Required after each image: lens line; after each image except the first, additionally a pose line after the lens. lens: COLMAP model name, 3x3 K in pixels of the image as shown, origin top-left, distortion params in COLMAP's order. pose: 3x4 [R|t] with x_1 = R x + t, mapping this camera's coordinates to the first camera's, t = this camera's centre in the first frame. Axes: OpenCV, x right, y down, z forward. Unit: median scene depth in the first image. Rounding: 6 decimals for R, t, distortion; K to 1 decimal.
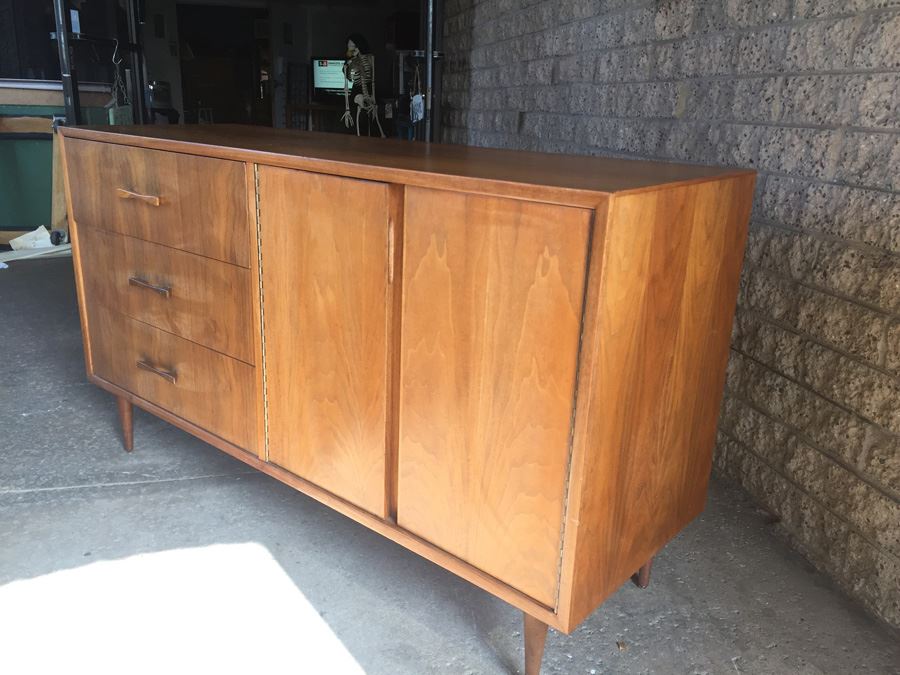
lens RADIAL K [[766.6, 0, 446.0], [0, 766.6, 337.0], [0, 0, 1]] dist [0.091045, -0.130068]
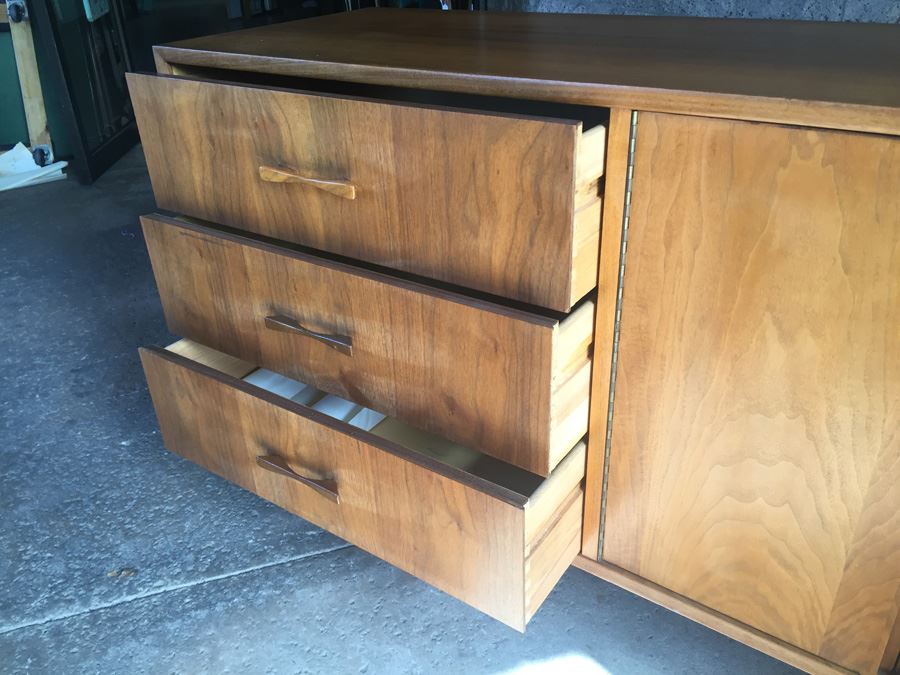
lens RADIAL K [[766.6, 0, 449.2], [0, 766.6, 334.9], [0, 0, 1]] dist [0.091045, -0.130068]
pose [[0.993447, -0.105968, 0.042829, -0.351503], [0.096233, 0.977674, 0.186798, -0.178212], [-0.061667, -0.181452, 0.981464, 0.441491]]
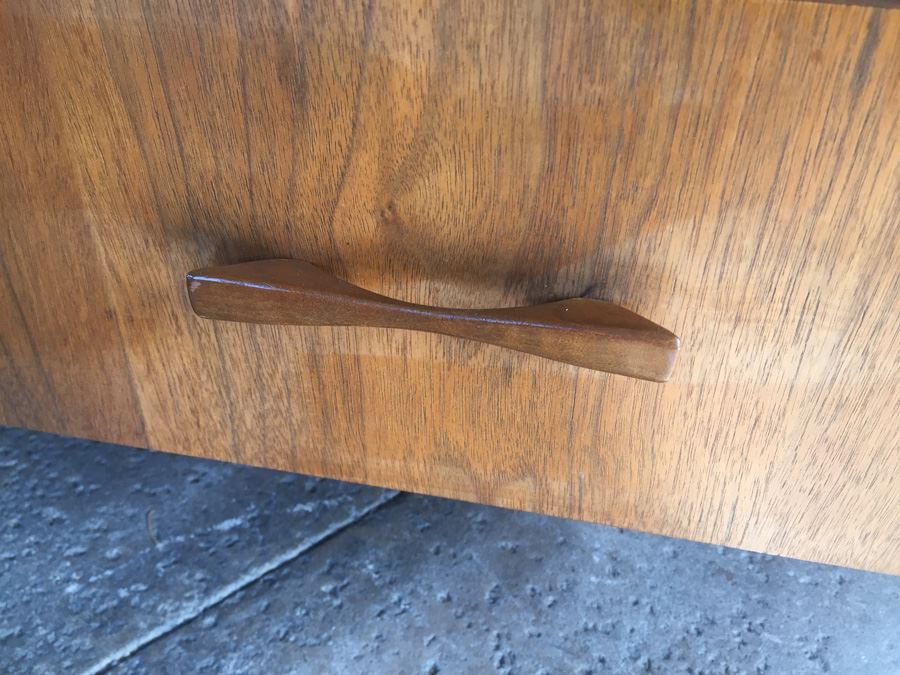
lens RADIAL K [[766.6, 0, 449.8], [0, 766.6, 335.7], [0, 0, 1]] dist [0.091045, -0.130068]
pose [[0.873081, -0.290164, 0.391834, -0.491529], [0.150875, 0.924976, 0.348793, -0.000204], [-0.463644, -0.245407, 0.851357, 1.015625]]
